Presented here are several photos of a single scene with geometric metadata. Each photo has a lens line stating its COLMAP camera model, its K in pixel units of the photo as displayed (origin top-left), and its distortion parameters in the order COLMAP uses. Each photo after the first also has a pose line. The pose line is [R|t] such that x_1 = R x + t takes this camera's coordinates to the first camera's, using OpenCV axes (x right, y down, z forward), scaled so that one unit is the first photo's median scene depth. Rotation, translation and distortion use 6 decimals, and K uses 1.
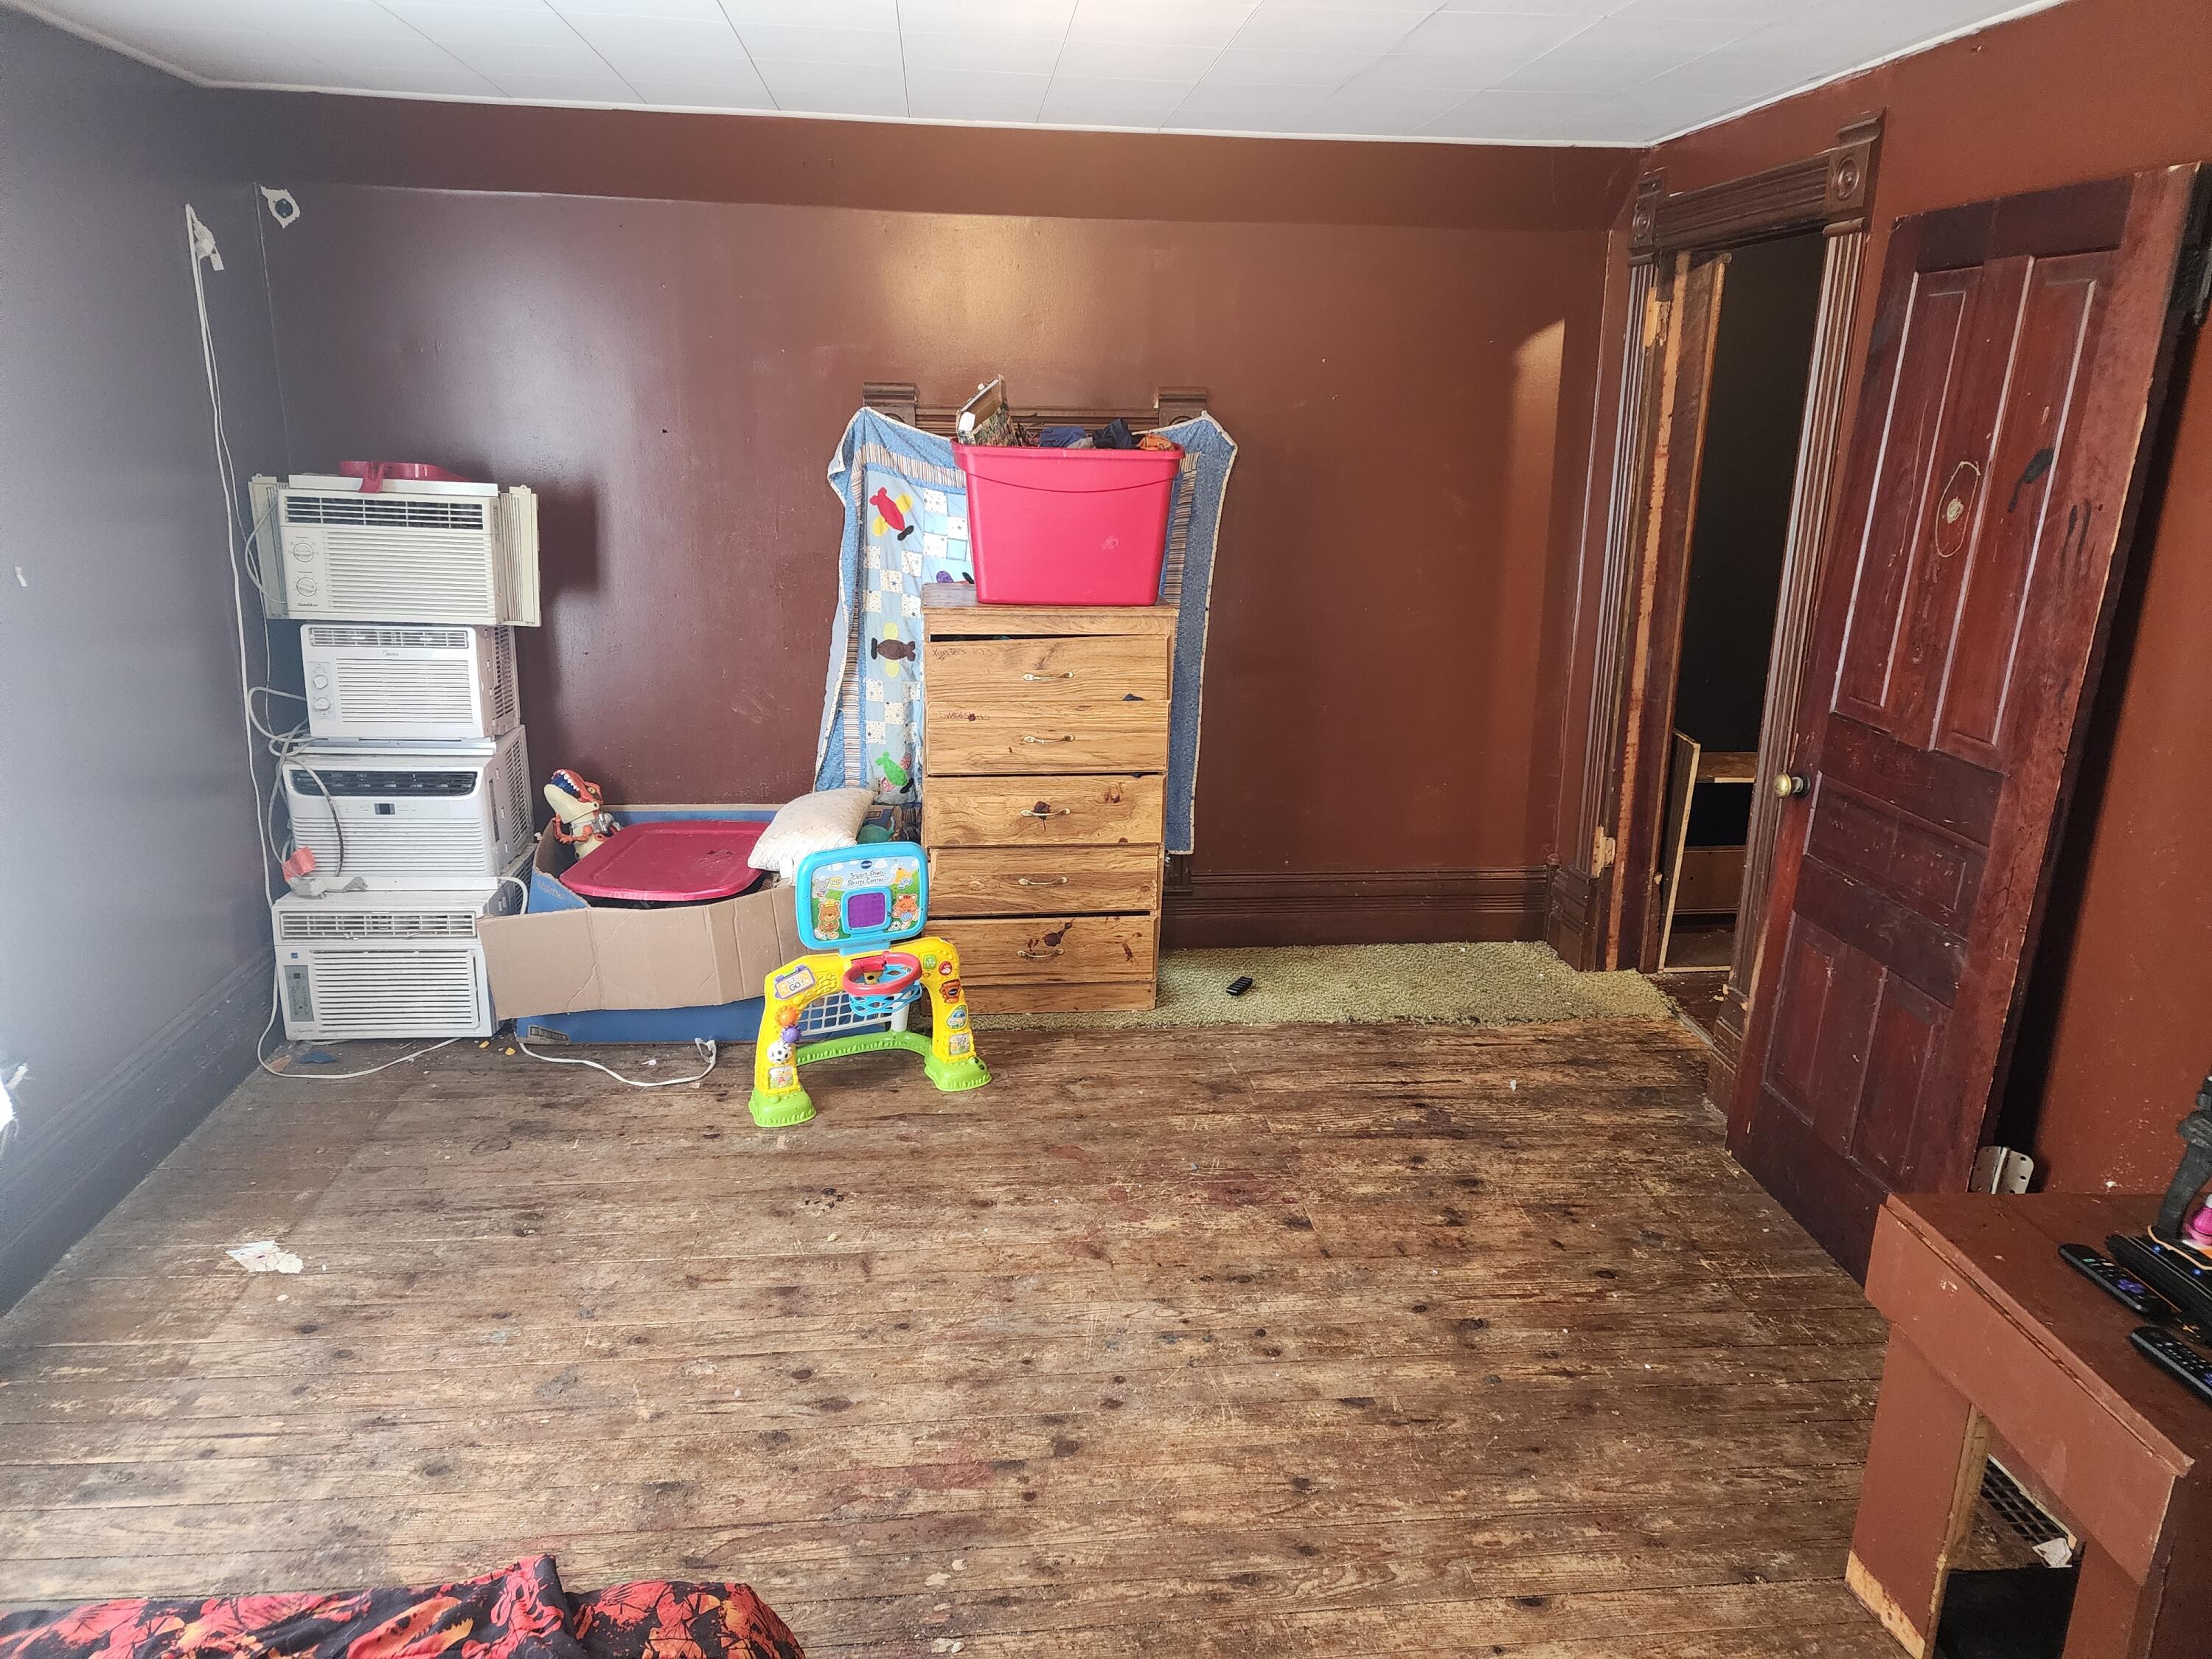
lens RADIAL K [[1462.2, 0, 1127.3], [0, 1462.2, 835.7], [0, 0, 1]] dist [0.040517, -0.001306]
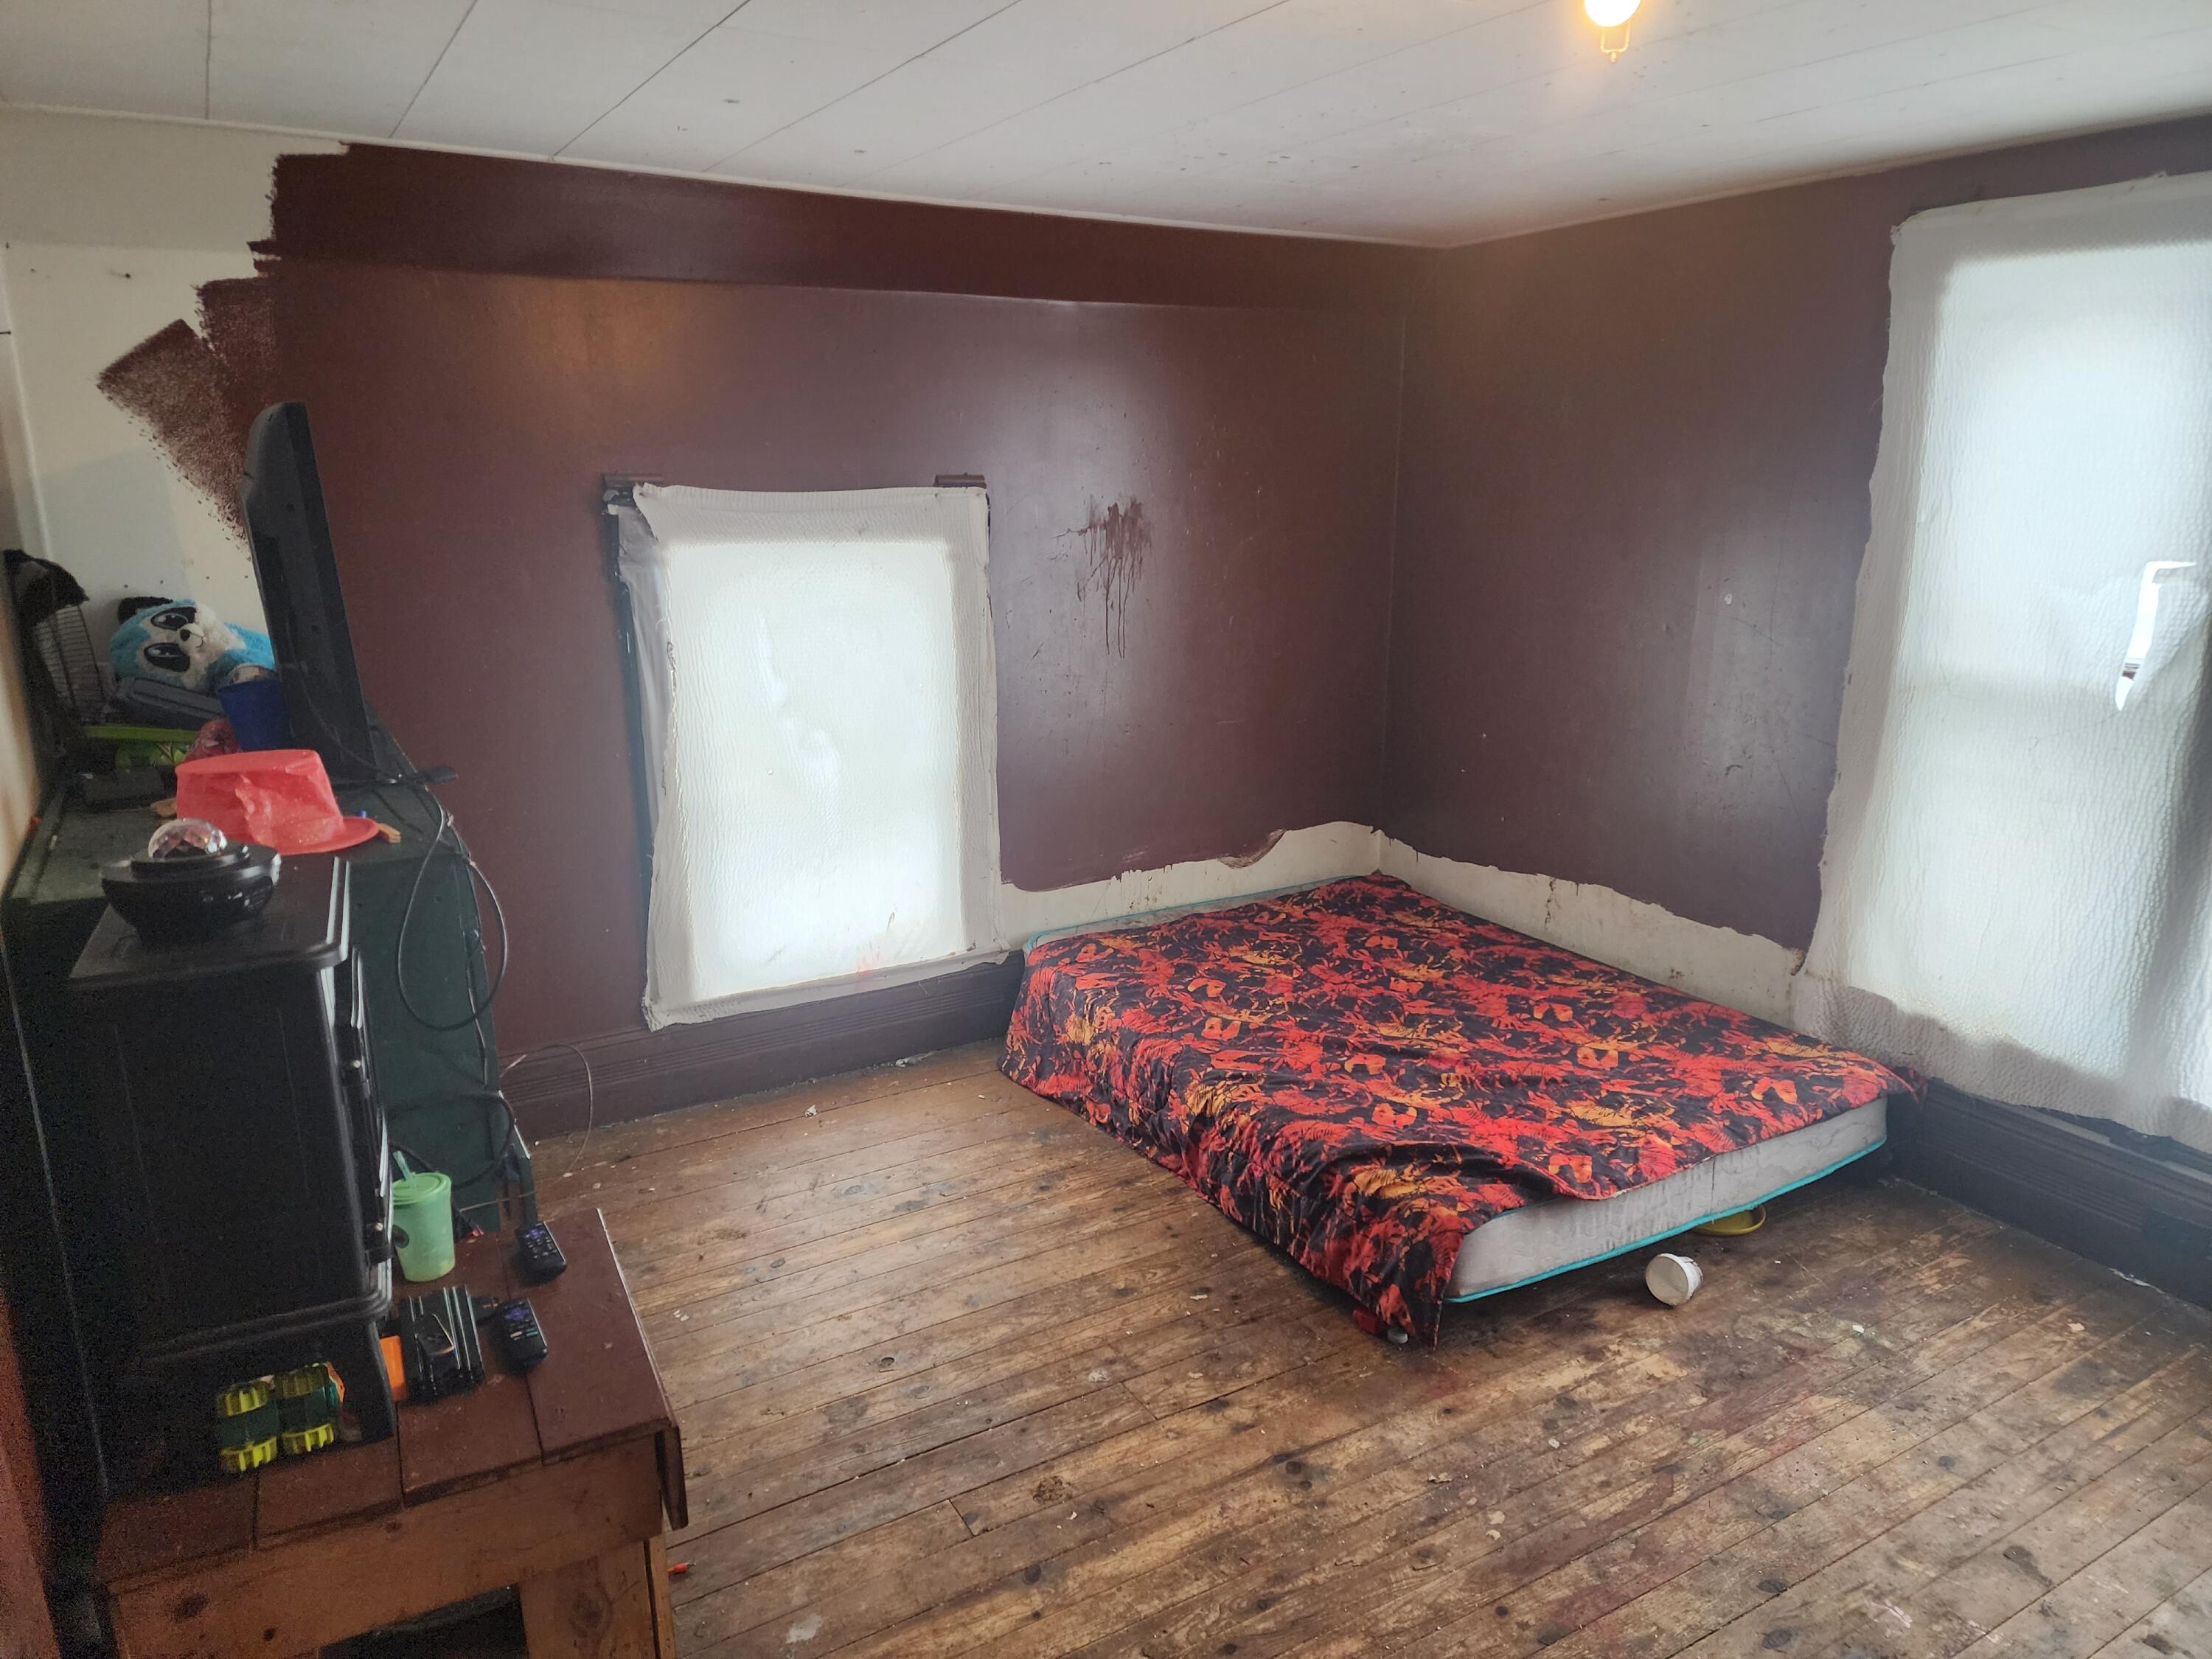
lens RADIAL K [[1462.2, 0, 1127.3], [0, 1462.2, 835.7], [0, 0, 1]] dist [0.040517, -0.001306]
pose [[-0.909697, 0.093044, -0.404716, 0.555648], [-0.128316, 0.863906, 0.487033, -0.488590], [0.394952, 0.494983, -0.773954, 1.517818]]
